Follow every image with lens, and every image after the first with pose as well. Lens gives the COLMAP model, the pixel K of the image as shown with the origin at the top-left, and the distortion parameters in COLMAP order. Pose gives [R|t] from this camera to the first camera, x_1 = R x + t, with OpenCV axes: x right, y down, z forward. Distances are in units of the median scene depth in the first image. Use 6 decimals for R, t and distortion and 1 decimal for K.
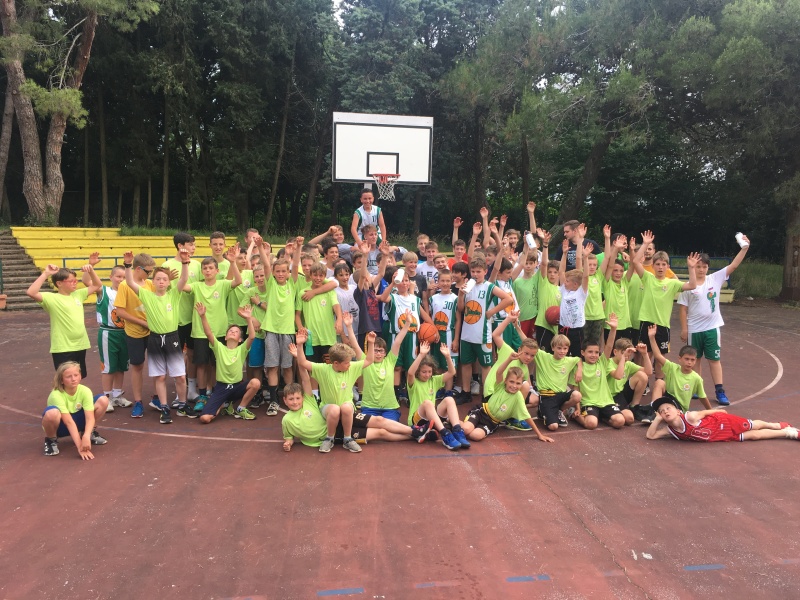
lens RADIAL K [[680.9, 0, 397.6], [0, 680.9, 301.8], [0, 0, 1]] dist [0.083110, -0.120648]
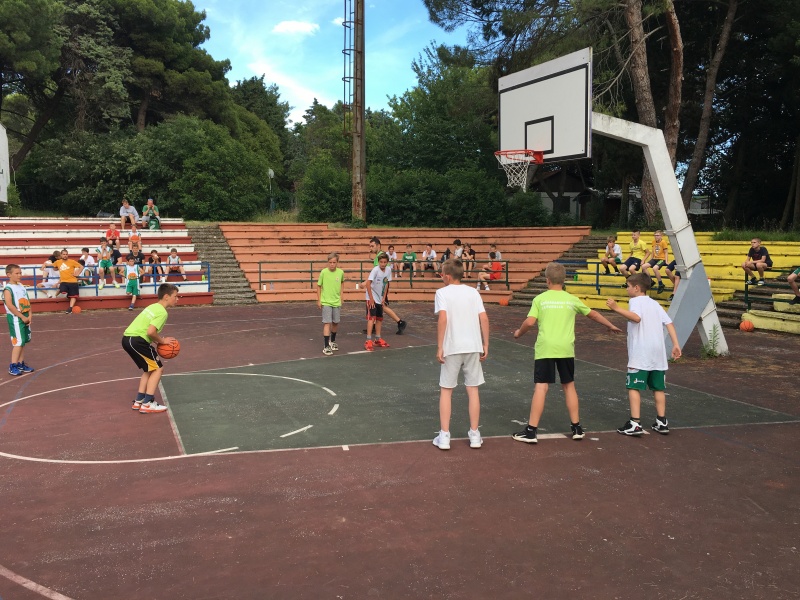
lens RADIAL K [[680.1, 0, 398.1], [0, 680.1, 299.0], [0, 0, 1]] dist [0.081372, -0.113894]
pose [[0.254950, 0.085725, -0.963147, 0.538017], [-0.098651, 0.993171, 0.062284, -0.056260], [0.961909, 0.079137, 0.261666, 0.591560]]
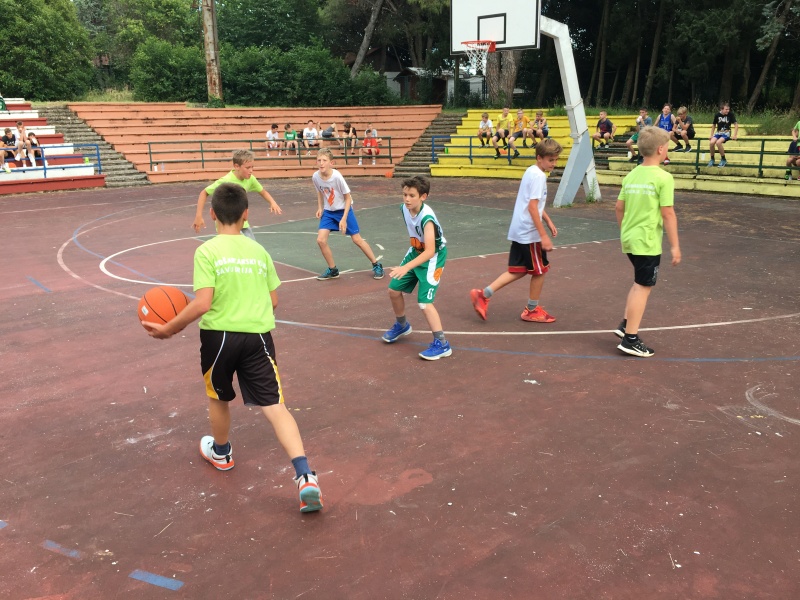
lens RADIAL K [[680.9, 0, 397.6], [0, 680.9, 301.8], [0, 0, 1]] dist [0.083110, -0.120648]
pose [[0.533904, 0.211998, -0.818537, 0.614928], [-0.073345, 0.976021, 0.204946, -0.025635], [0.842358, -0.049386, 0.536650, 0.341632]]
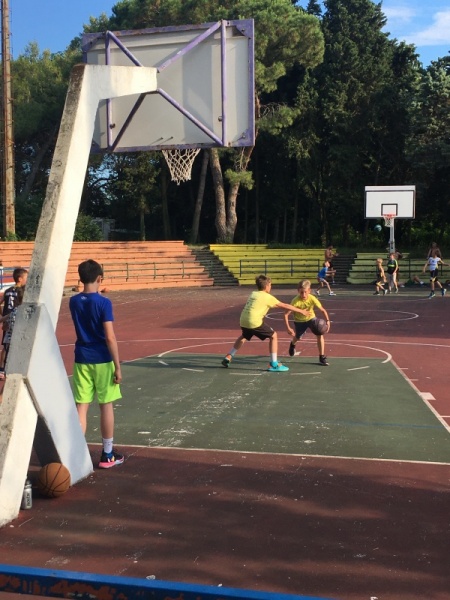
lens RADIAL K [[830.1, 0, 226.7], [0, 830.1, 300.3], [0, 0, 1]] dist [0.055557, 0.006859]
pose [[0.913656, 0.012348, -0.406301, 0.473090], [-0.029961, 0.998865, -0.037016, 0.153814], [0.405383, 0.045993, 0.912989, -1.263571]]
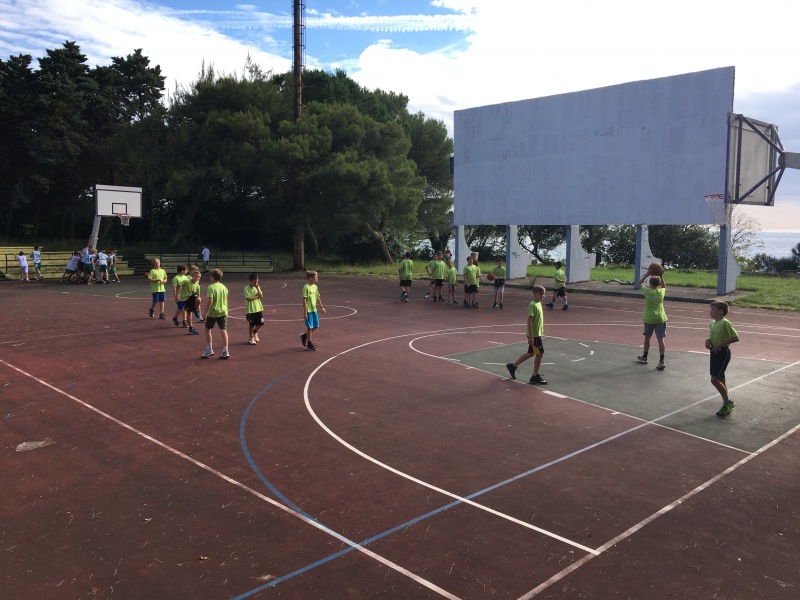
lens RADIAL K [[680.9, 0, 398.3], [0, 680.9, 297.7], [0, 0, 1]] dist [0.082307, -0.117665]
pose [[0.811737, -0.056448, 0.581289, -0.505982], [0.059689, 0.998125, 0.013573, 0.089927], [-0.580965, 0.023679, 0.813584, -1.105592]]
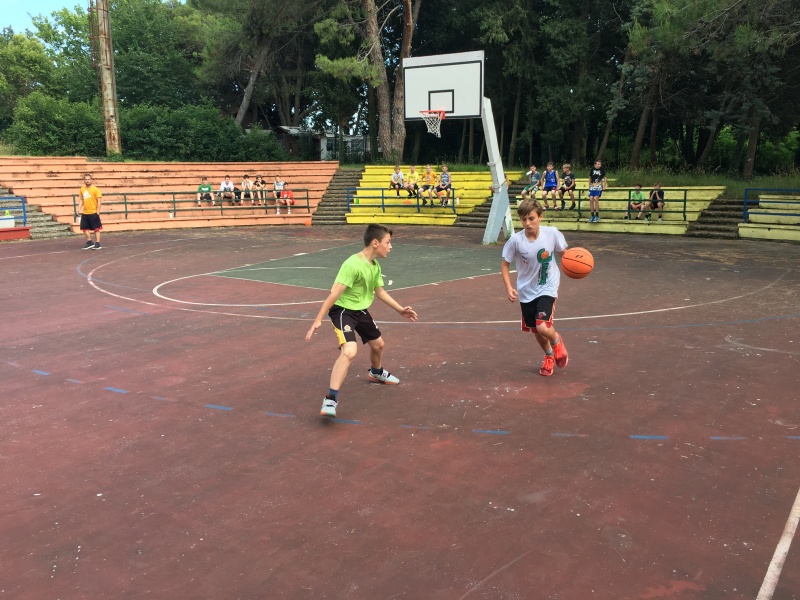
lens RADIAL K [[680.1, 0, 398.1], [0, 680.1, 299.0], [0, 0, 1]] dist [0.081372, -0.113894]
pose [[0.712734, 0.120235, -0.691052, 0.622762], [-0.061343, 0.992109, 0.109348, -0.001442], [0.698747, -0.035544, 0.714486, 0.129799]]
